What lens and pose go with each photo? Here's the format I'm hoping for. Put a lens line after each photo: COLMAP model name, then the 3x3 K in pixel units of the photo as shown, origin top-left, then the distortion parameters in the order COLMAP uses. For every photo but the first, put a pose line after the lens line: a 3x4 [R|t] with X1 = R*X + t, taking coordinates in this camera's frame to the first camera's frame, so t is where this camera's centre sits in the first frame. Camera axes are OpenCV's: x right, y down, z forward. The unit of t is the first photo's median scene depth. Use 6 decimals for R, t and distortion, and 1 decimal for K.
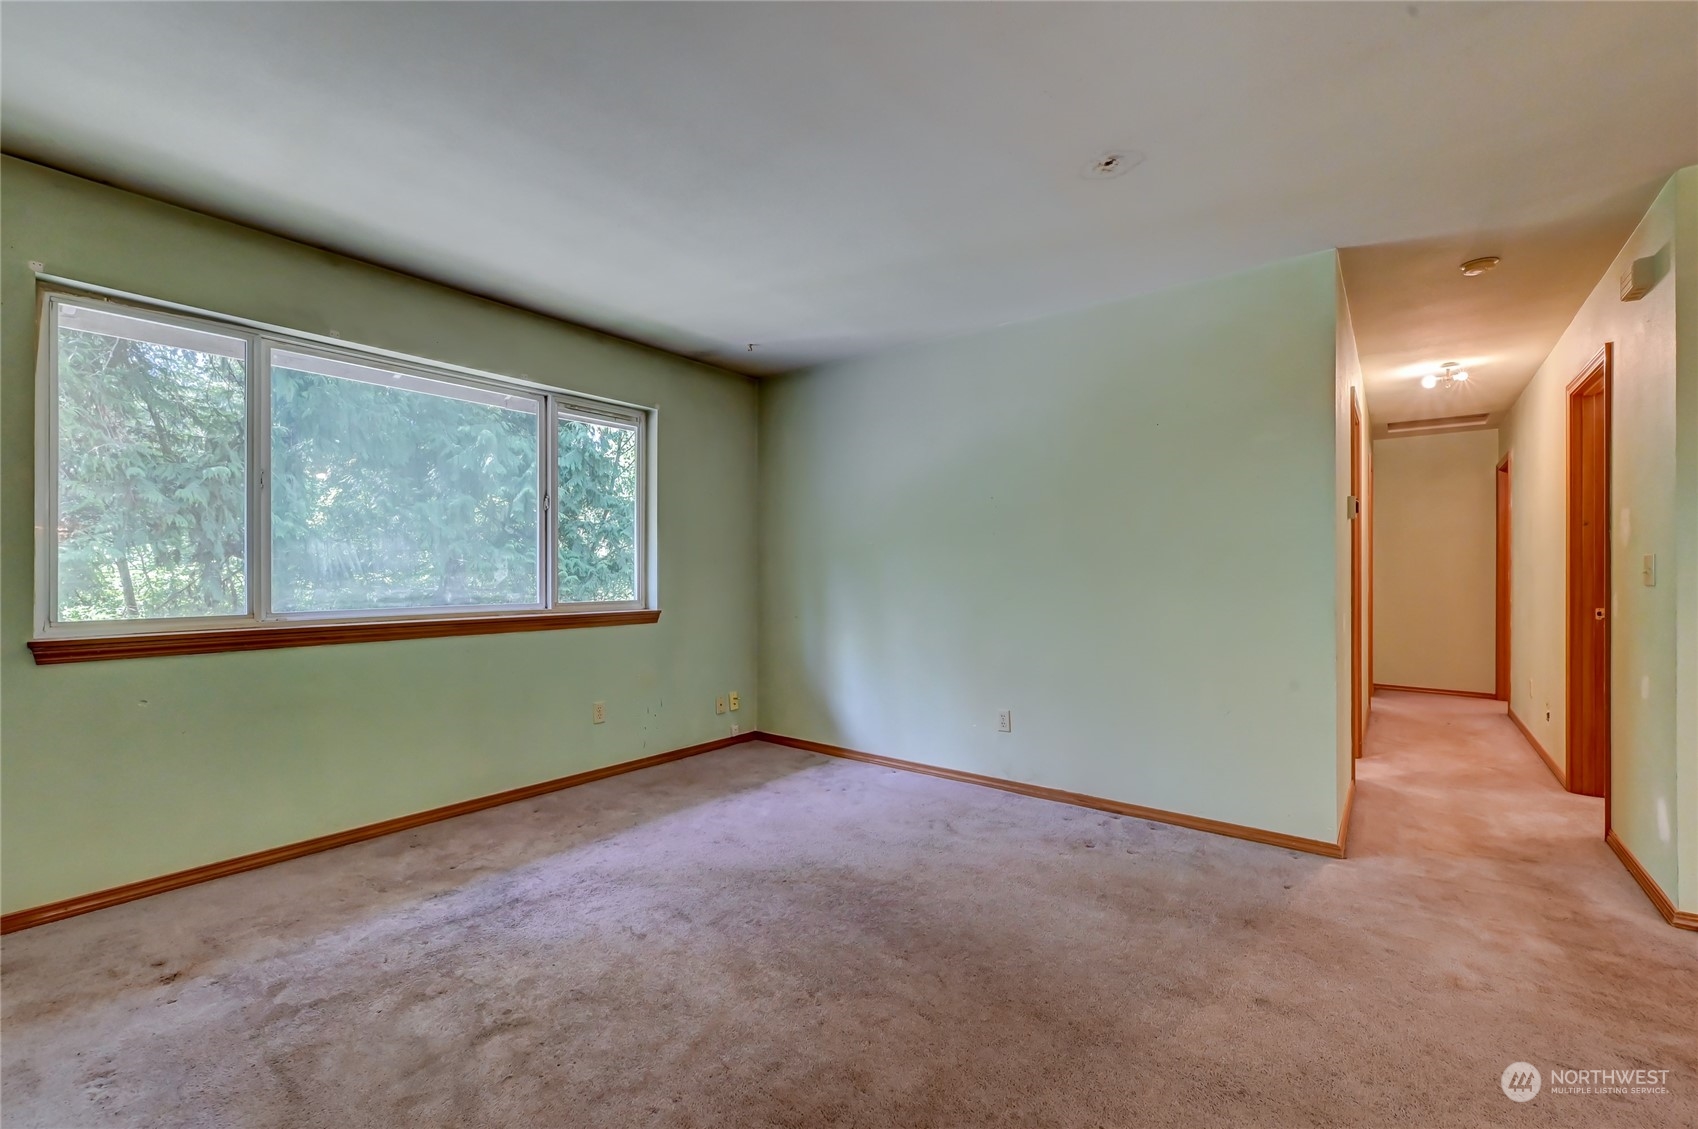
lens RADIAL K [[696.9, 0, 804.7], [0, 696.9, 565.5], [0, 0, 1]] dist [0.000206, 0.000130]
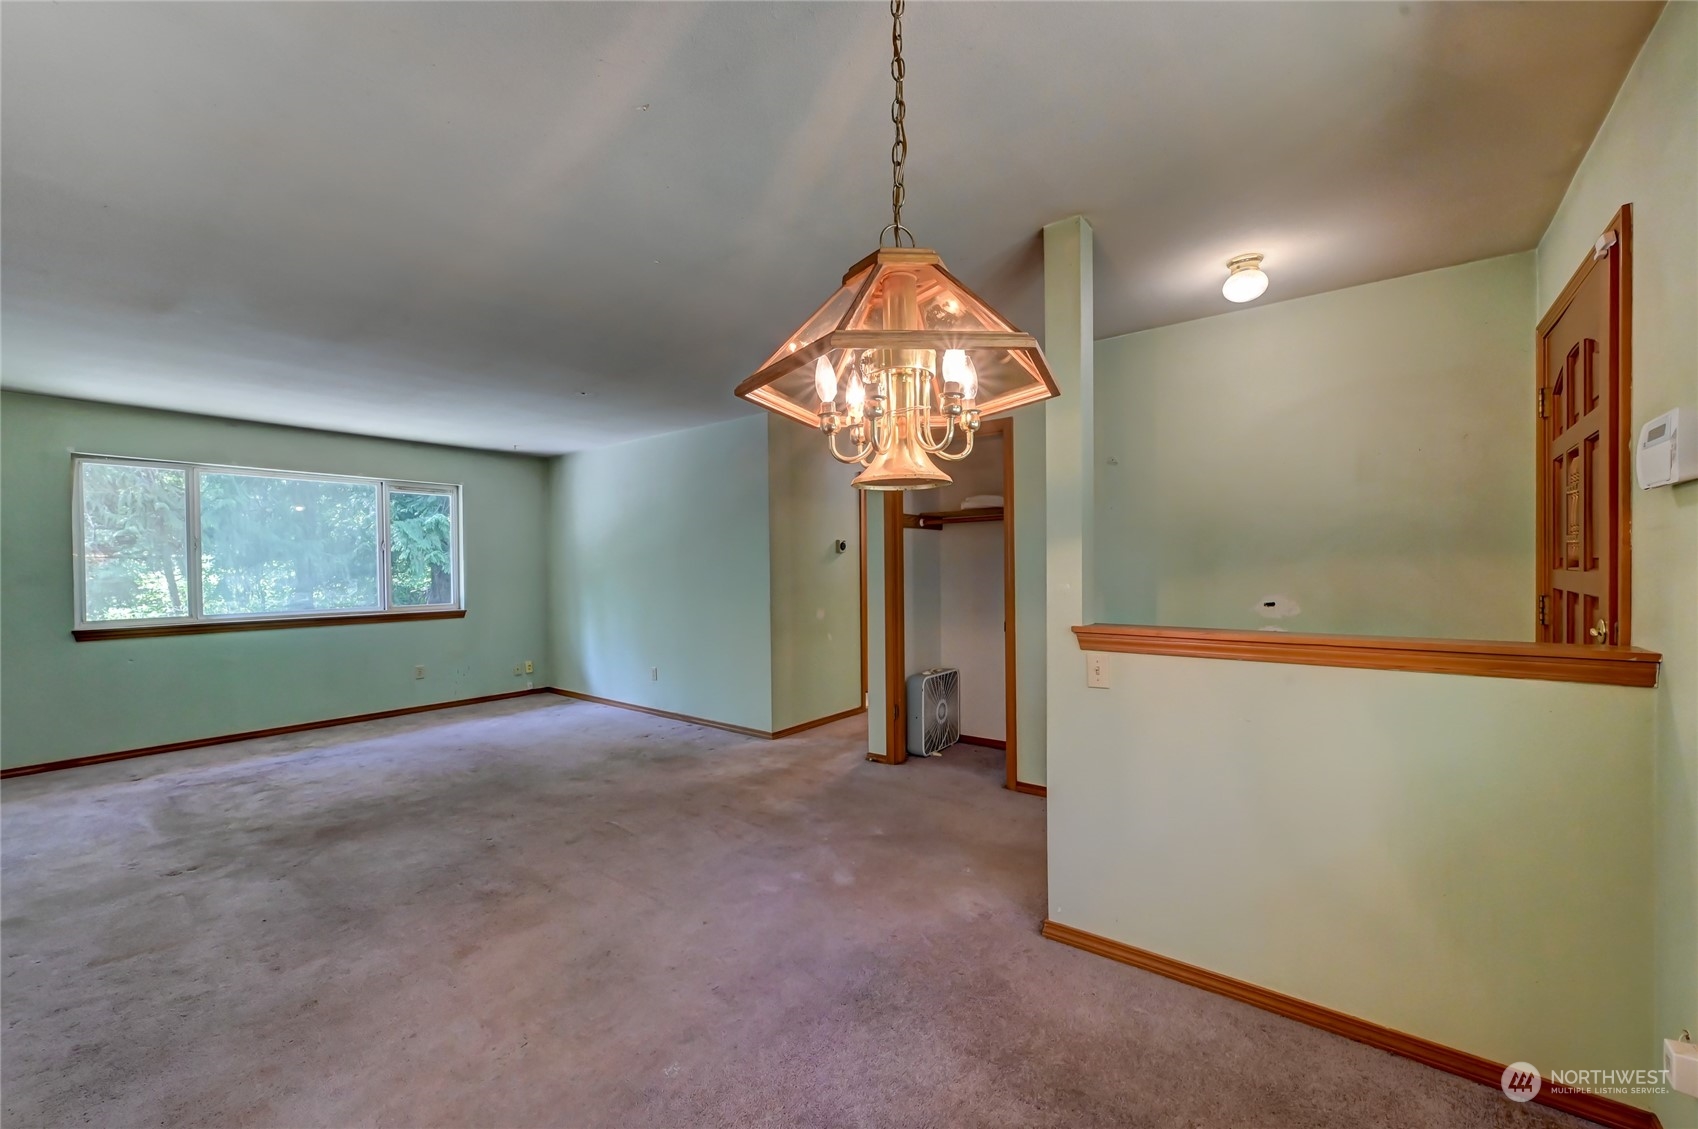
lens RADIAL K [[673.7, 0, 844.4], [0, 673.7, 567.1], [0, 0, 1]] dist [-0.002361, 0.000241]
pose [[0.999950, -0.009266, 0.003699, 1.042829], [0.009218, 0.999876, 0.012765, -0.075052], [-0.003817, -0.012731, 0.999912, -0.887341]]
